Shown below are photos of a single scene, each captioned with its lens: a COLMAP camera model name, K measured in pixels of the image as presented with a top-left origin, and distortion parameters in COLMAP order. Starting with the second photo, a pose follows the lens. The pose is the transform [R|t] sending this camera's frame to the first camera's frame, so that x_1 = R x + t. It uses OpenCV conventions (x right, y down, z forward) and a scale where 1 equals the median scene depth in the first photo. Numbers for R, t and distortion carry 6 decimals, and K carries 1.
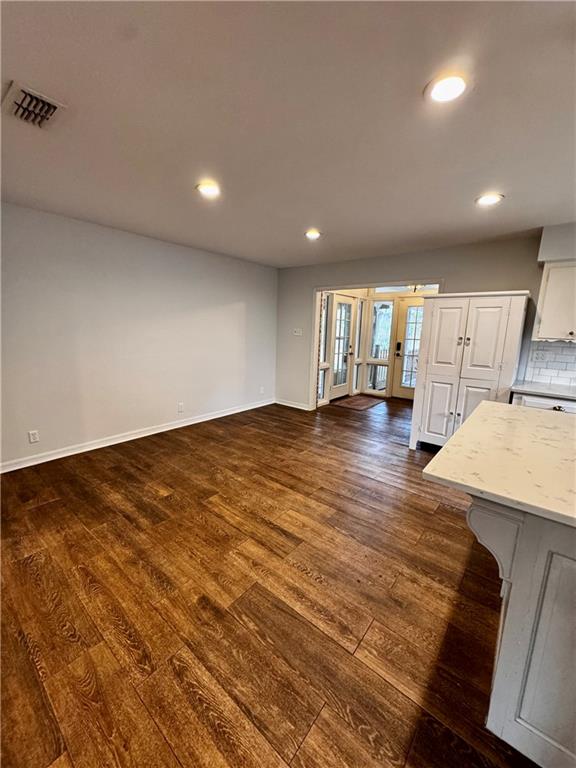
lens RADIAL K [[305.4, 0, 289.2], [0, 305.4, 382.3], [0, 0, 1]] dist [-0.003781, 0.000614]
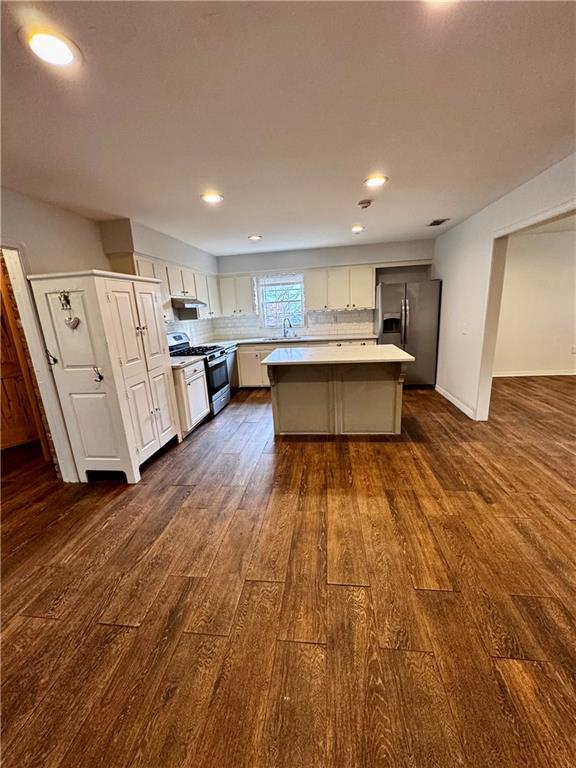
lens RADIAL K [[305.4, 0, 289.1], [0, 305.4, 382.7], [0, 0, 1]] dist [-0.003781, 0.000614]
pose [[-0.529552, -0.203627, 0.823475, -0.515149], [0.192028, 0.916784, 0.350188, -0.276599], [-0.826256, 0.343573, -0.446383, 1.348052]]
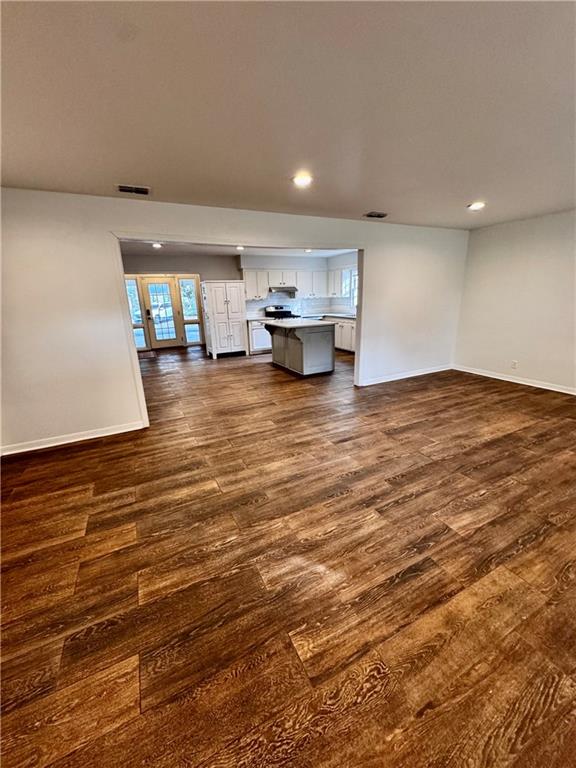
lens RADIAL K [[305.4, 0, 288.6], [0, 305.4, 381.4], [0, 0, 1]] dist [-0.003781, 0.000614]
pose [[0.413314, -0.287199, 0.864111, -1.683526], [0.206282, 0.953820, 0.218348, 0.029824], [-0.886916, 0.088004, 0.453471, -0.470527]]
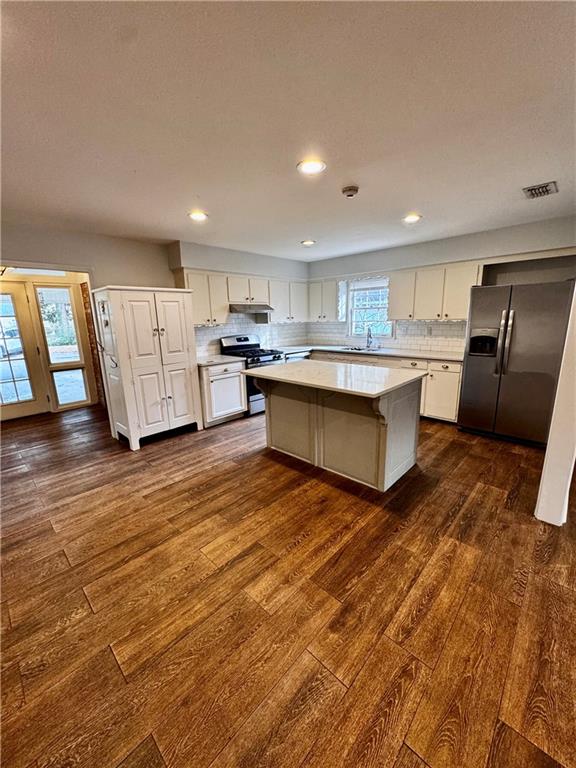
lens RADIAL K [[305.4, 0, 288.8], [0, 305.4, 383.3], [0, 0, 1]] dist [-0.003781, 0.000614]
pose [[0.074548, -0.243058, 0.967143, -0.615808], [0.205341, 0.952799, 0.223626, -0.133456], [-0.975847, 0.181923, 0.120939, 0.547214]]
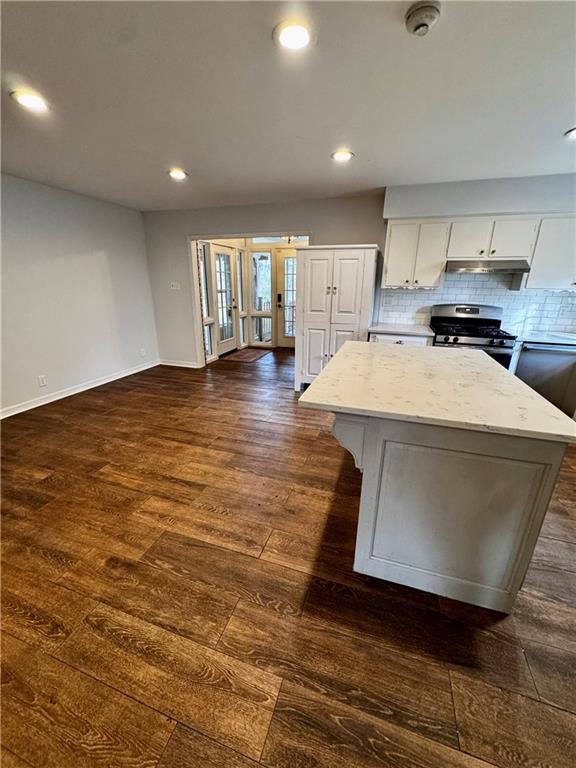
lens RADIAL K [[305.4, 0, 288.6], [0, 305.4, 382.8], [0, 0, 1]] dist [-0.003781, 0.000614]
pose [[0.933696, -0.129646, 0.333771, 0.002867], [0.079801, 0.984049, 0.158995, 0.011916], [-0.349060, -0.121818, 0.929149, -0.044248]]
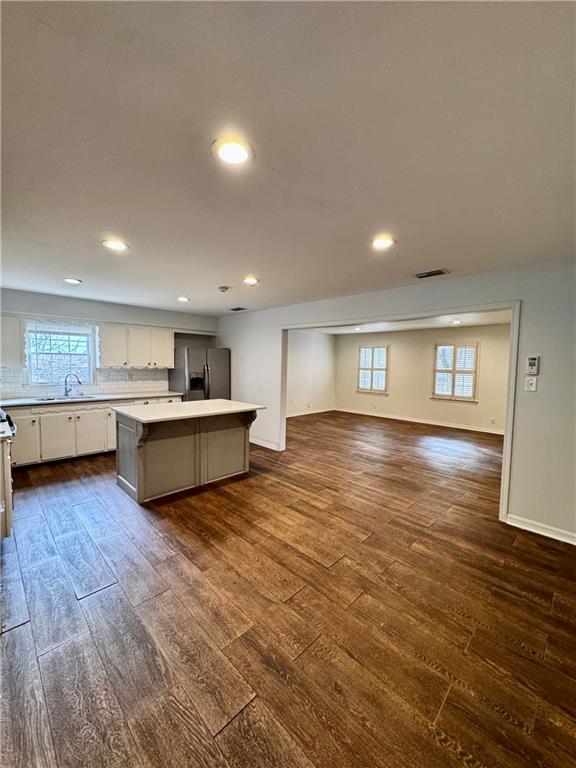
lens RADIAL K [[305.4, 0, 288.8], [0, 305.4, 383.5], [0, 0, 1]] dist [-0.003781, 0.000614]
pose [[-0.993678, -0.053761, 0.098559, -0.066982], [-0.027909, 0.968619, 0.246977, -0.366166], [-0.108744, 0.242665, -0.963996, 1.855379]]
